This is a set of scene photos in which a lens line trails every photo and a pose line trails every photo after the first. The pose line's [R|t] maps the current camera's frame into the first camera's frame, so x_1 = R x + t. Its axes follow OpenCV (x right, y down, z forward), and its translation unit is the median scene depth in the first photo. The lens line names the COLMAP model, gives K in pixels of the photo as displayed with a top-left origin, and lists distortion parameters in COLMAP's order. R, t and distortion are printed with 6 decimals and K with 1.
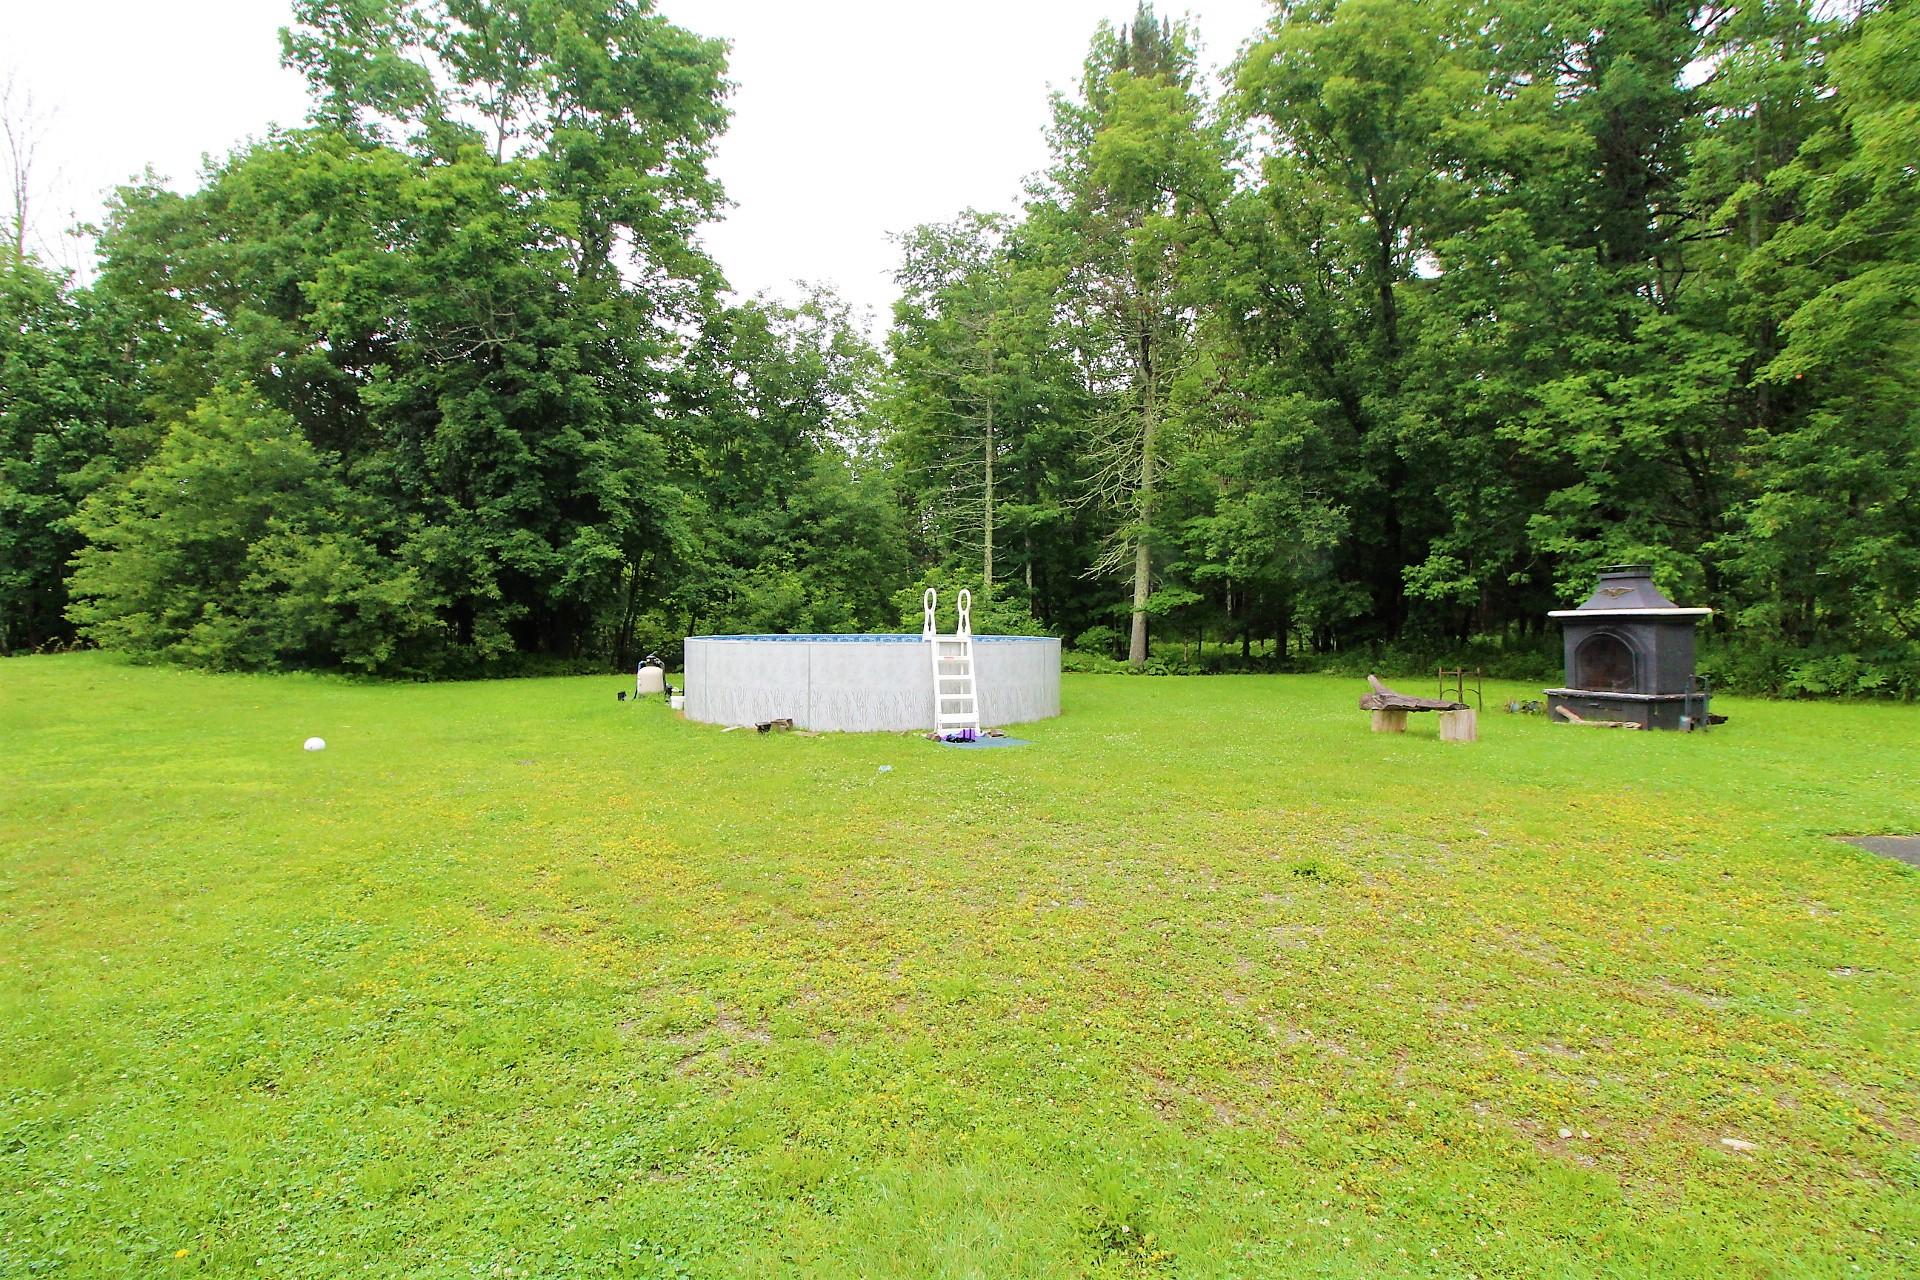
lens RADIAL K [[891.0, 0, 955.0], [0, 891.0, 638.5], [0, 0, 1]] dist [-0.011260, -0.003611]
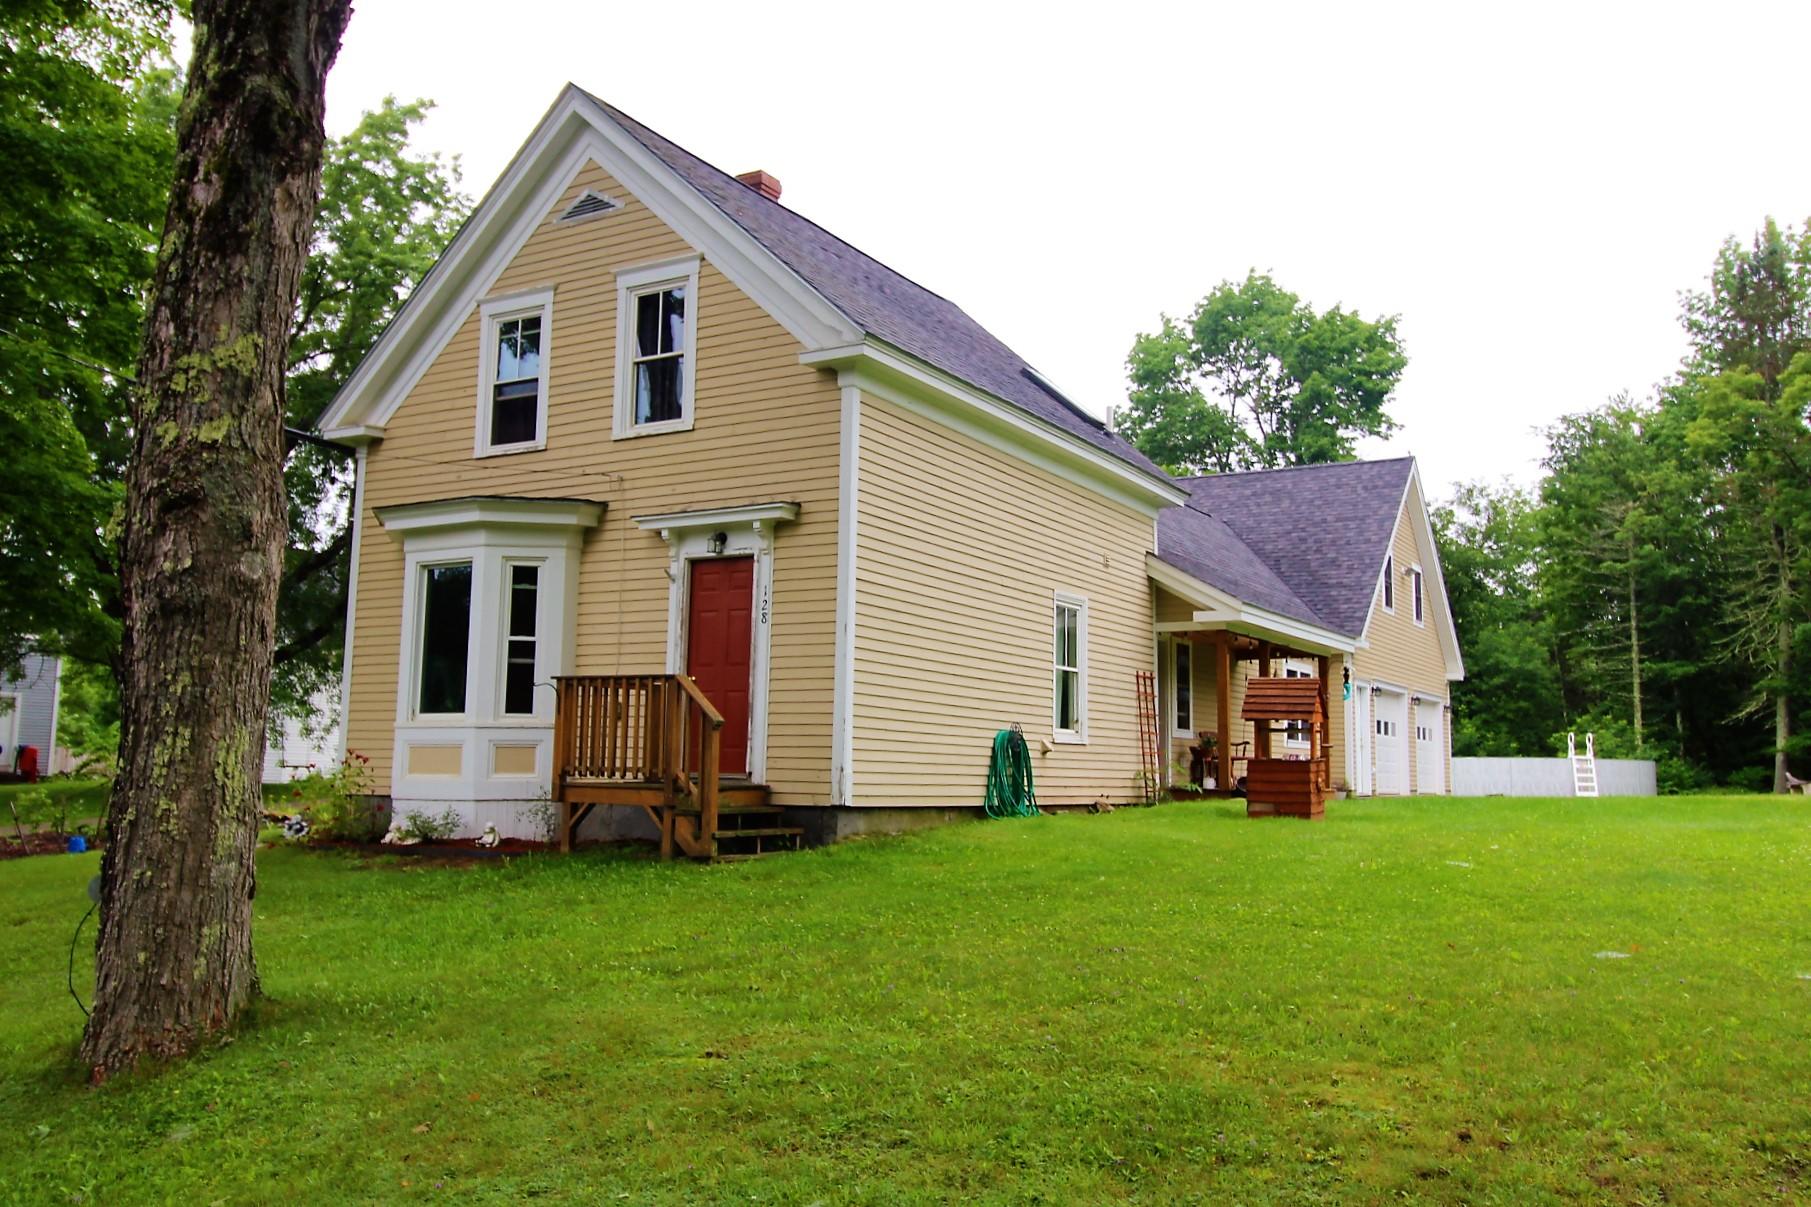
lens RADIAL K [[1473.7, 0, 898.1], [0, 1473.7, 606.7], [0, 0, 1]] dist [-0.004008, 0.008959]
pose [[0.885942, -0.041636, -0.461923, 0.082822], [-0.024118, 0.990479, -0.135535, 0.072126], [0.463168, 0.131217, 0.876503, -1.264188]]
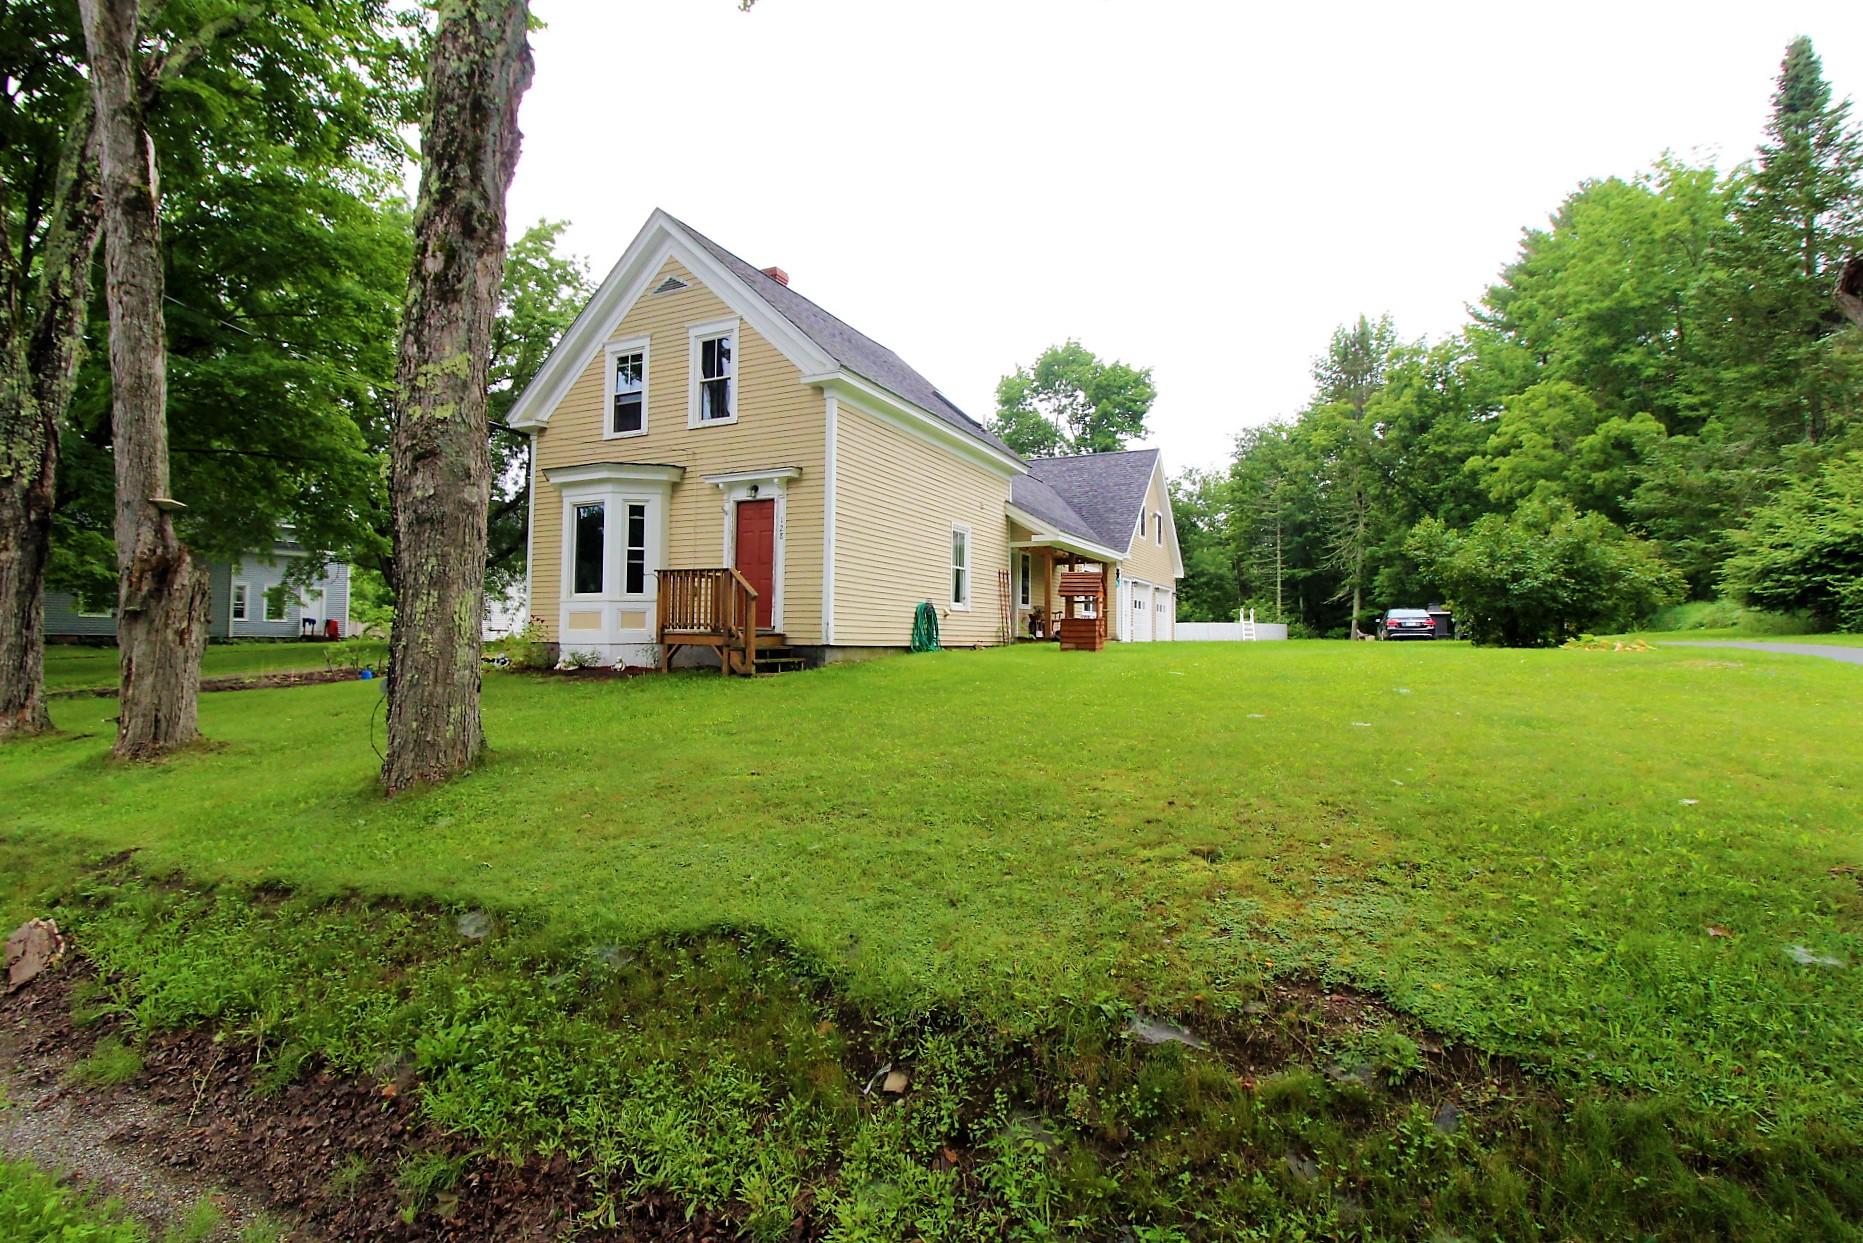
lens RADIAL K [[864.5, 0, 923.3], [0, 864.5, 612.6], [0, 0, 1]] dist [-0.011260, -0.003611]
pose [[0.917138, -0.005473, -0.398533, 0.084534], [-0.016773, 0.998490, -0.052311, 0.078298], [0.398218, 0.054661, 0.915661, -1.267056]]
